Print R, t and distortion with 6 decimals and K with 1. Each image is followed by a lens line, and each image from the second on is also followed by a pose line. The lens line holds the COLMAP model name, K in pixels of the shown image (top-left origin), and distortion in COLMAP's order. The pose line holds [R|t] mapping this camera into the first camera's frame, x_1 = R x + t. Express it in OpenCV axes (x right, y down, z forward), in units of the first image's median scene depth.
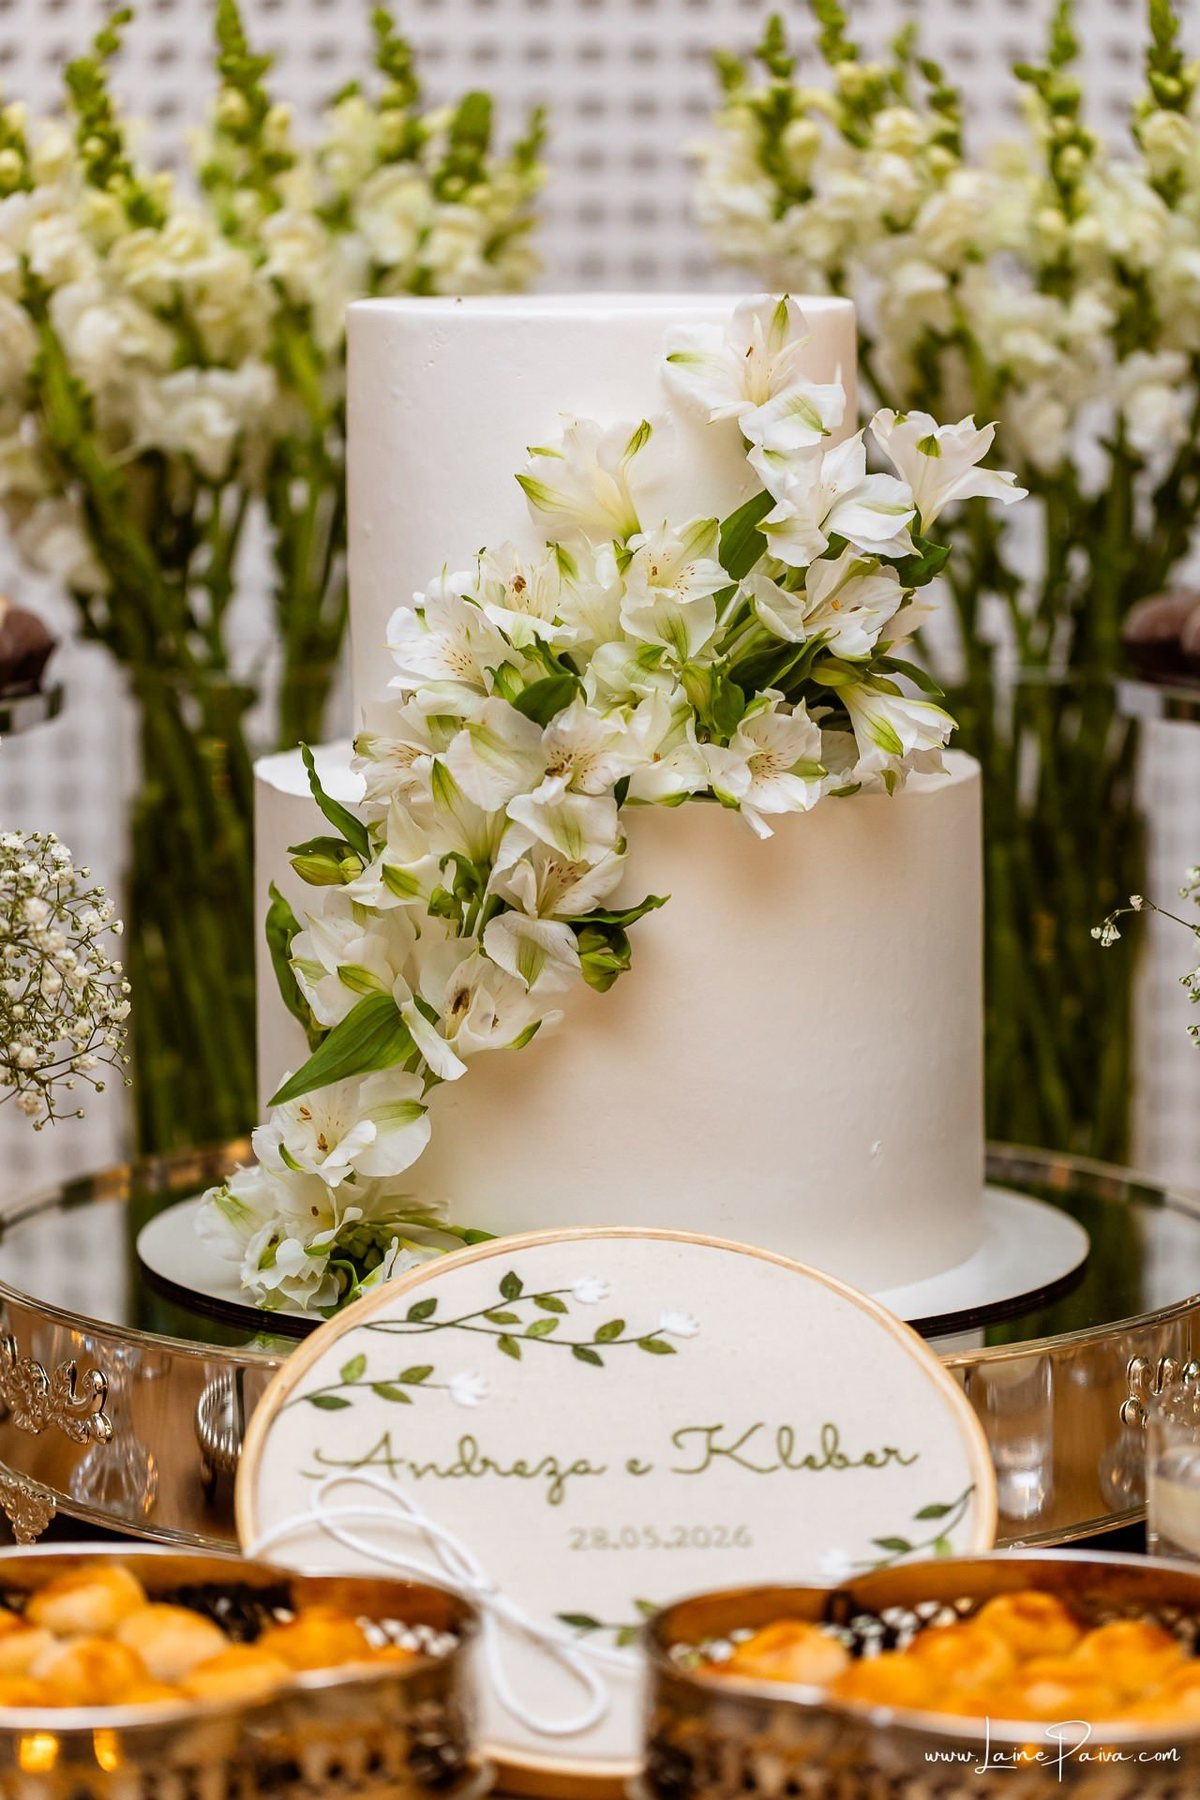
lens RADIAL K [[5446.6, 0, 581.1], [0, 5446.6, 895.2], [0, 0, 1]] dist [-0.036256, 0.000000]
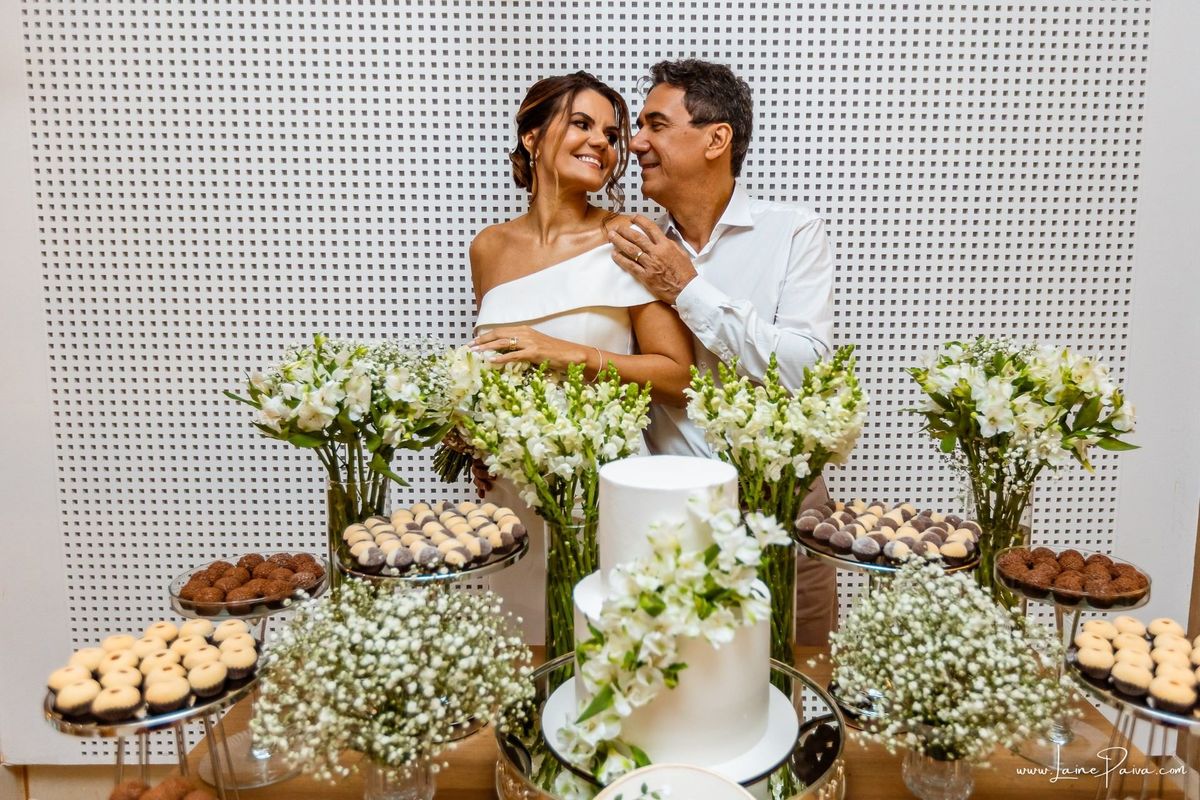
lens RADIAL K [[788.1, 0, 637.7], [0, 788.1, 392.6], [0, 0, 1]] dist [0.004423, 0.005574]
pose [[0.999965, 0.004006, -0.007306, -0.014043], [-0.003966, 0.999977, 0.005585, -0.174367], [0.007328, -0.005556, 0.999958, 0.497198]]
